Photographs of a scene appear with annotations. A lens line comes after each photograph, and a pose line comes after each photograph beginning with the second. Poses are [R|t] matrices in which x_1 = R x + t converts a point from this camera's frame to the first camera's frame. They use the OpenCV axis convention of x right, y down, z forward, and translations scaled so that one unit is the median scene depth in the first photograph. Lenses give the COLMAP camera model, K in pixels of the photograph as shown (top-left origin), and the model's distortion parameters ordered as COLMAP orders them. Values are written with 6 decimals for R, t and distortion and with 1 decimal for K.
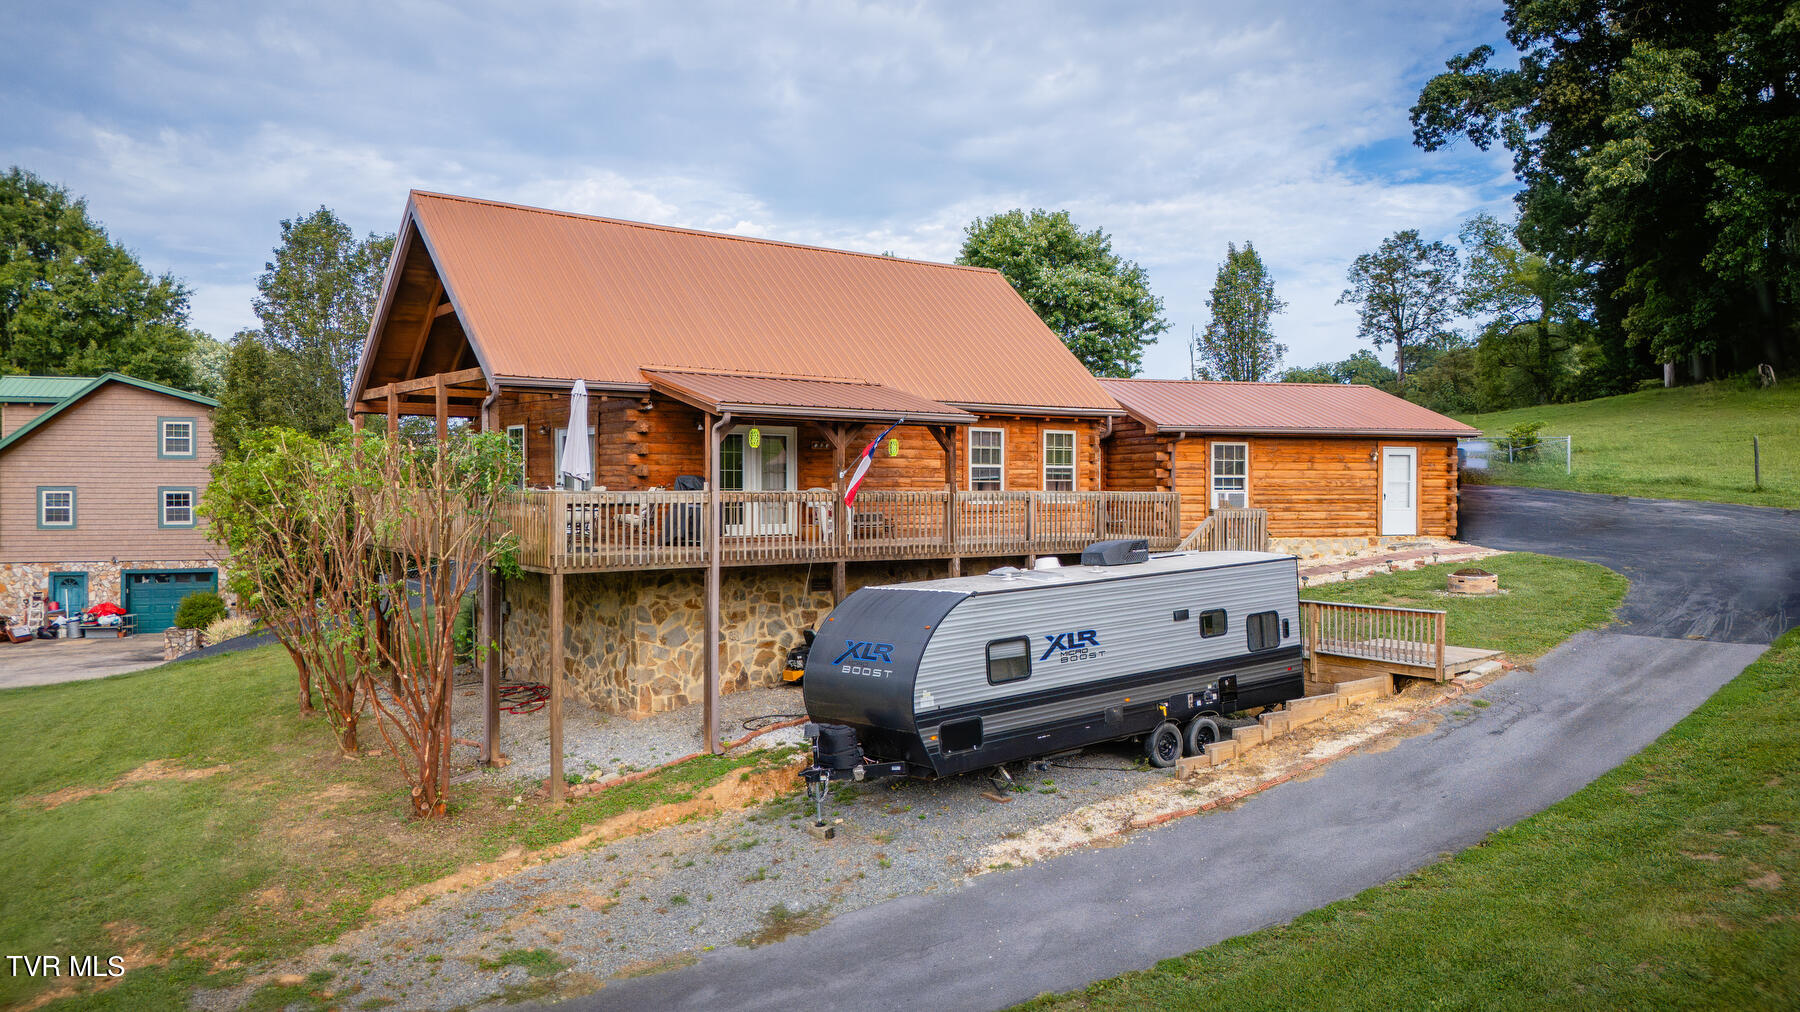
lens RADIAL K [[1332.5, 0, 882.0], [0, 1332.5, 495.4], [0, 0, 1]] dist [0.065958, -0.069480]
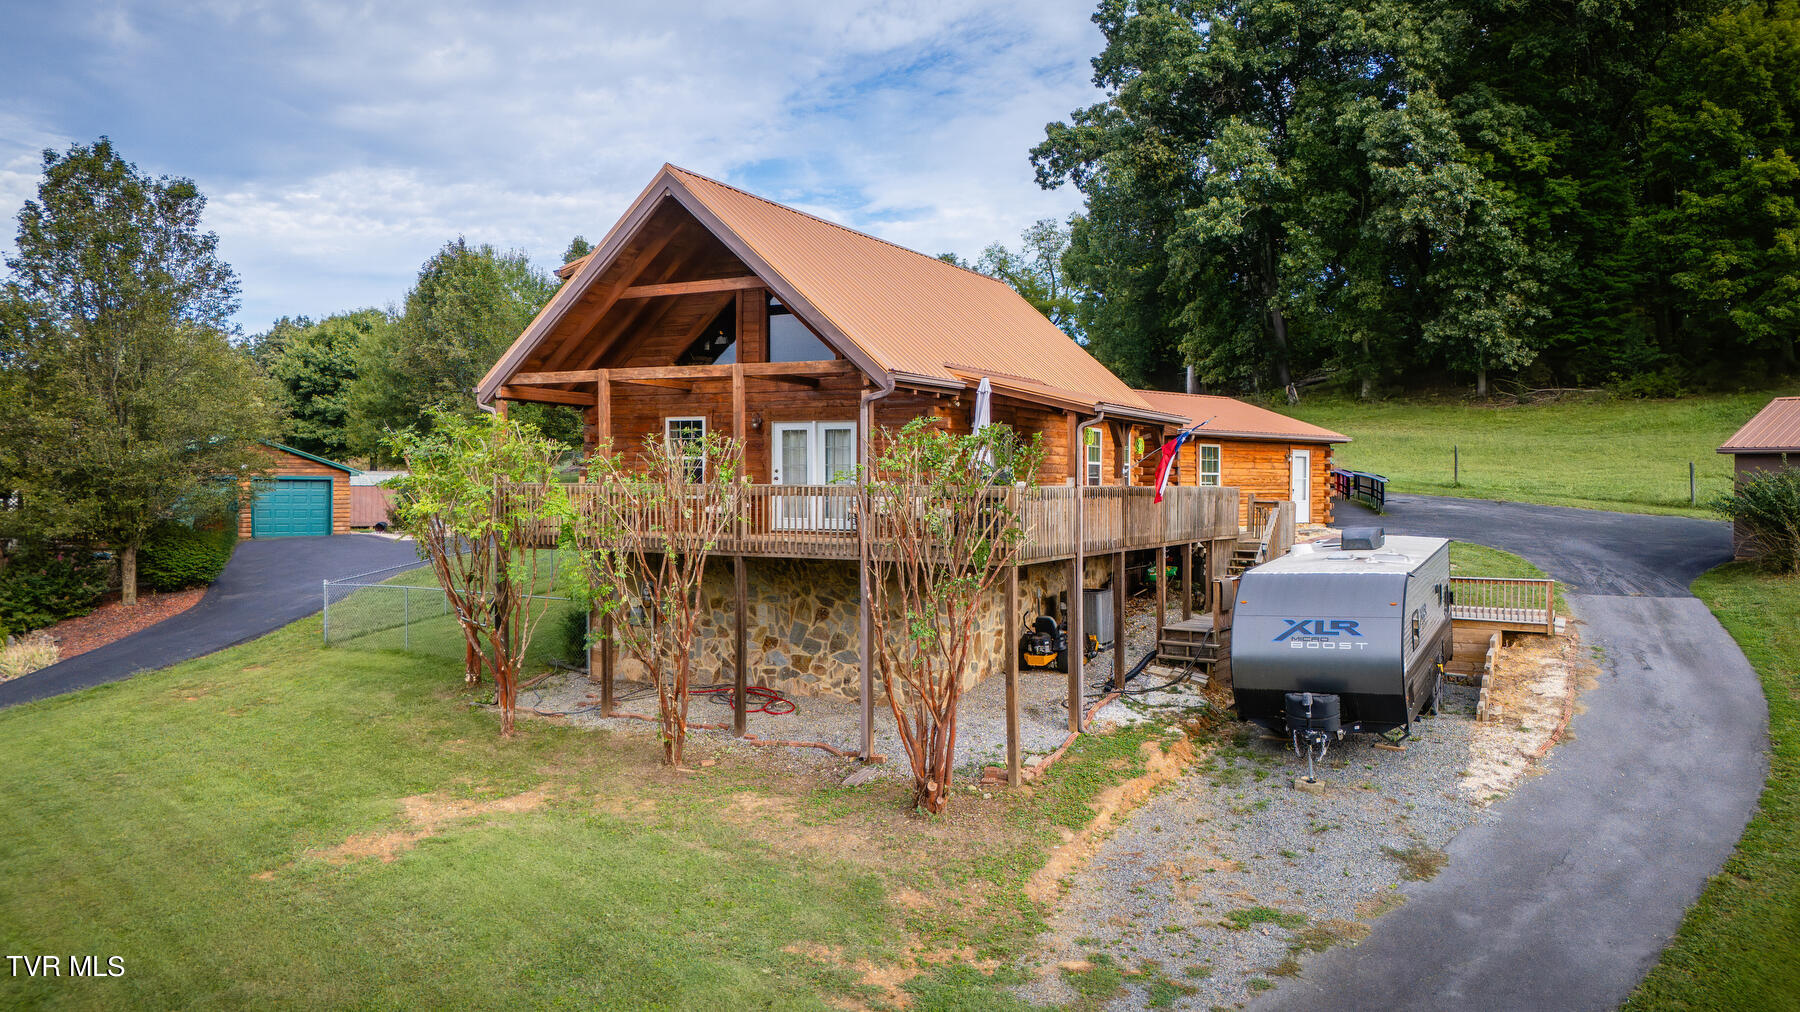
lens RADIAL K [[1332.5, 0, 882.6], [0, 1332.5, 504.5], [0, 0, 1]] dist [0.065958, -0.069480]
pose [[0.904329, -0.005043, 0.426807, -0.606809], [0.001011, 0.999953, 0.009674, 0.001312], [-0.426836, -0.008317, 0.904291, 0.093424]]
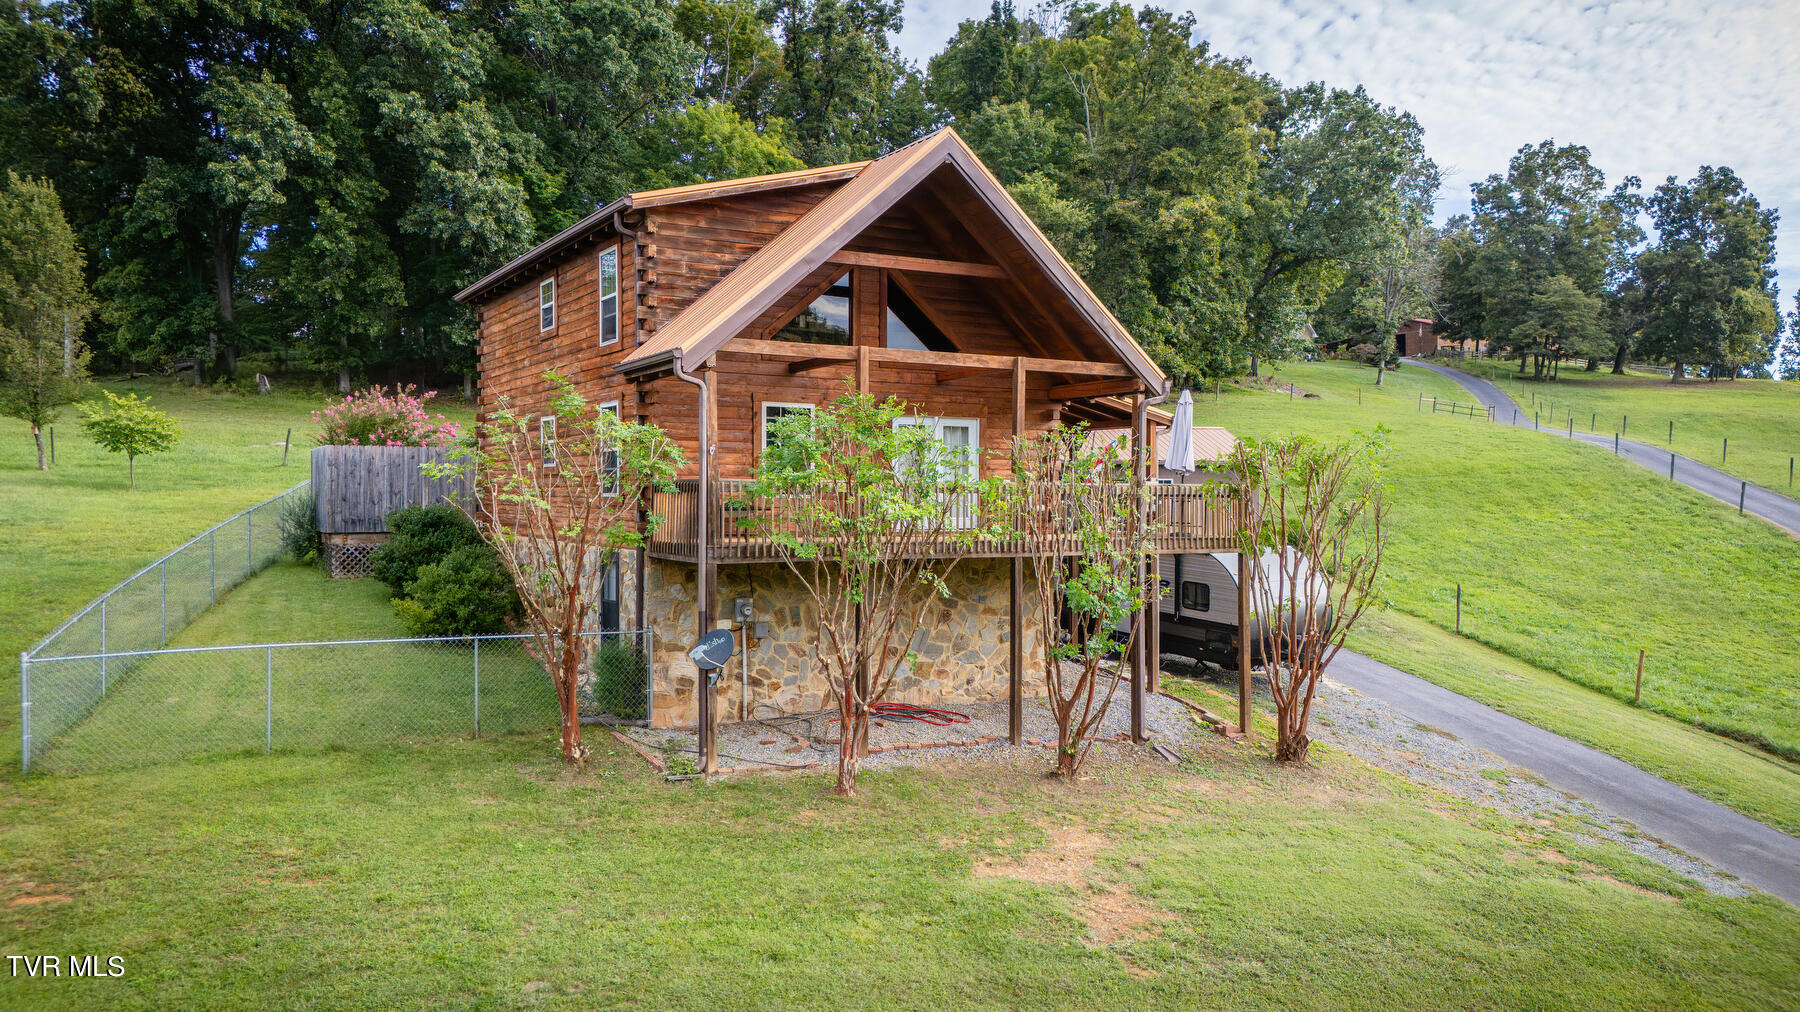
lens RADIAL K [[1332.5, 0, 901.9], [0, 1332.5, 506.2], [0, 0, 1]] dist [0.065958, -0.069480]
pose [[0.107245, -0.013762, 0.994137, -1.181014], [0.000796, 0.999905, 0.013756, -0.000382], [-0.994232, -0.000684, 0.107246, 0.932735]]
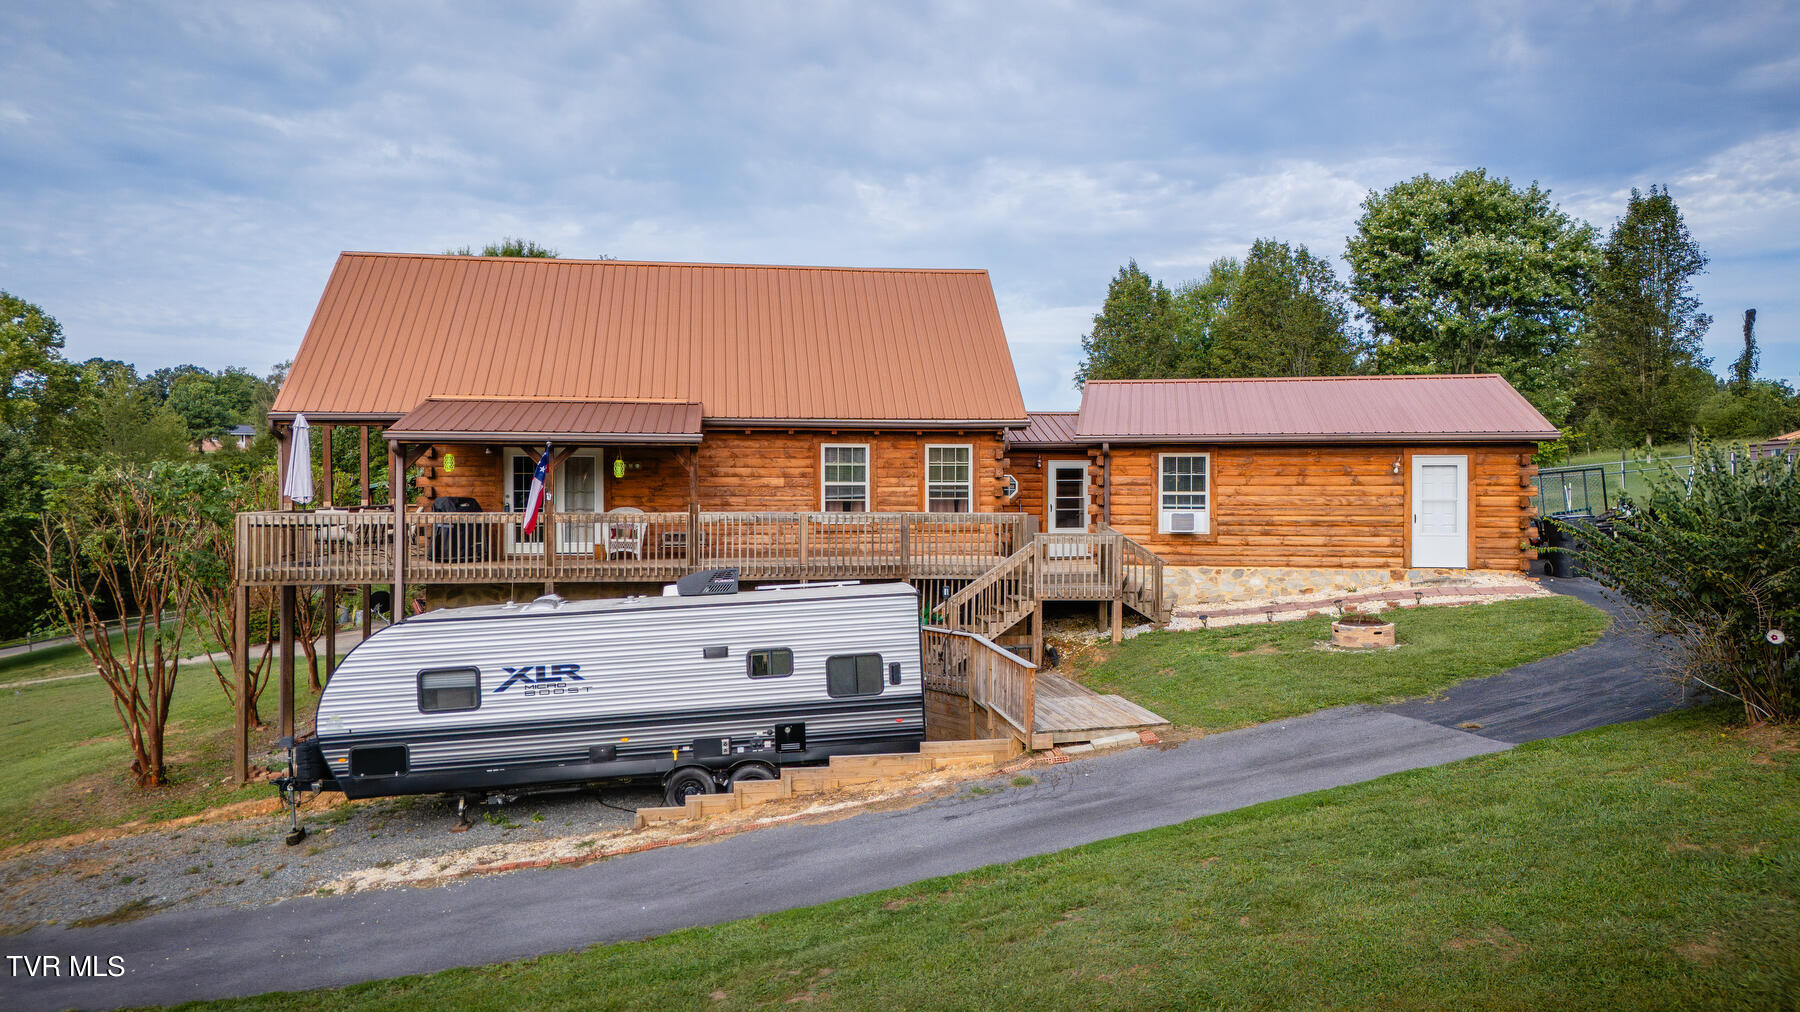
lens RADIAL K [[1332.5, 0, 885.5], [0, 1332.5, 502.9], [0, 0, 1]] dist [0.065958, -0.069480]
pose [[0.875807, 0.004275, -0.482642, 0.624107], [-0.001690, 0.999982, 0.005792, -0.015724], [0.482658, -0.004257, 0.875799, 0.204231]]
